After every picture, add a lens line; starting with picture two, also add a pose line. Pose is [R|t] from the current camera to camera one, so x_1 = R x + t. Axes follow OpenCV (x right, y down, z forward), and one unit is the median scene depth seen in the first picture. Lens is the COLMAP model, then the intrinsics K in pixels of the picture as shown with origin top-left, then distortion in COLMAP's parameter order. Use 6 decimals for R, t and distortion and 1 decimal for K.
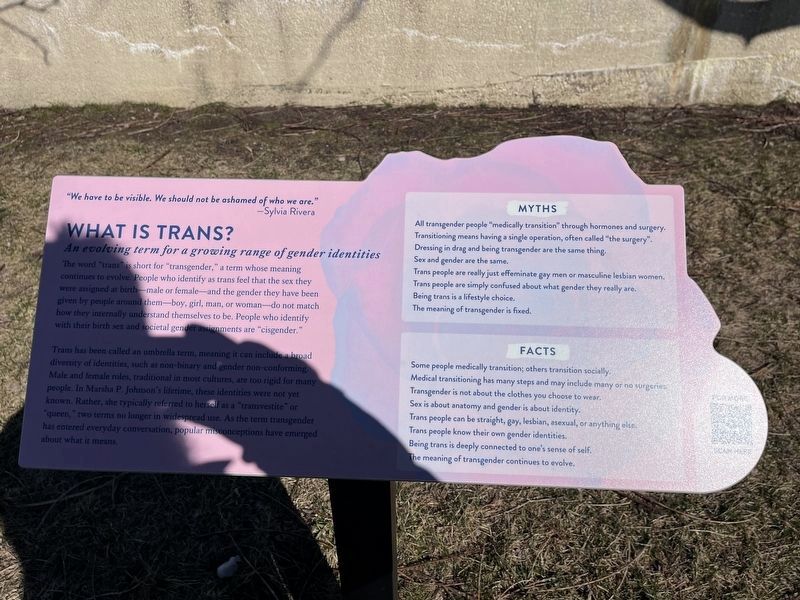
lens RADIAL K [[612.2, 0, 402.5], [0, 612.2, 302.1], [0, 0, 1]] dist [0.013449, -0.003084]
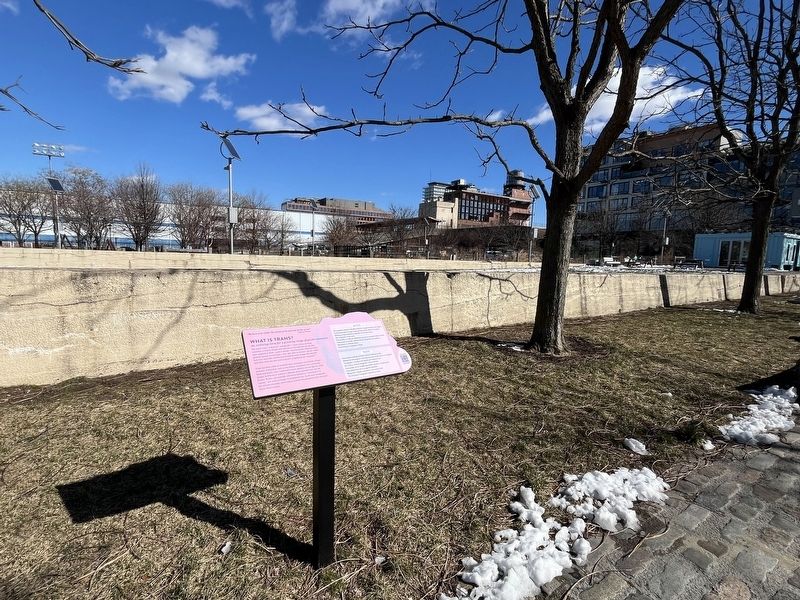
lens RADIAL K [[393.3, 0, 400.3], [0, 393.3, 299.9], [0, 0, 1]] dist [-0.003238, -0.000275]
pose [[0.811184, -0.042650, 0.583234, -0.216114], [0.319898, 0.867247, -0.381508, 0.160315], [-0.489537, 0.496048, 0.717140, -0.243642]]
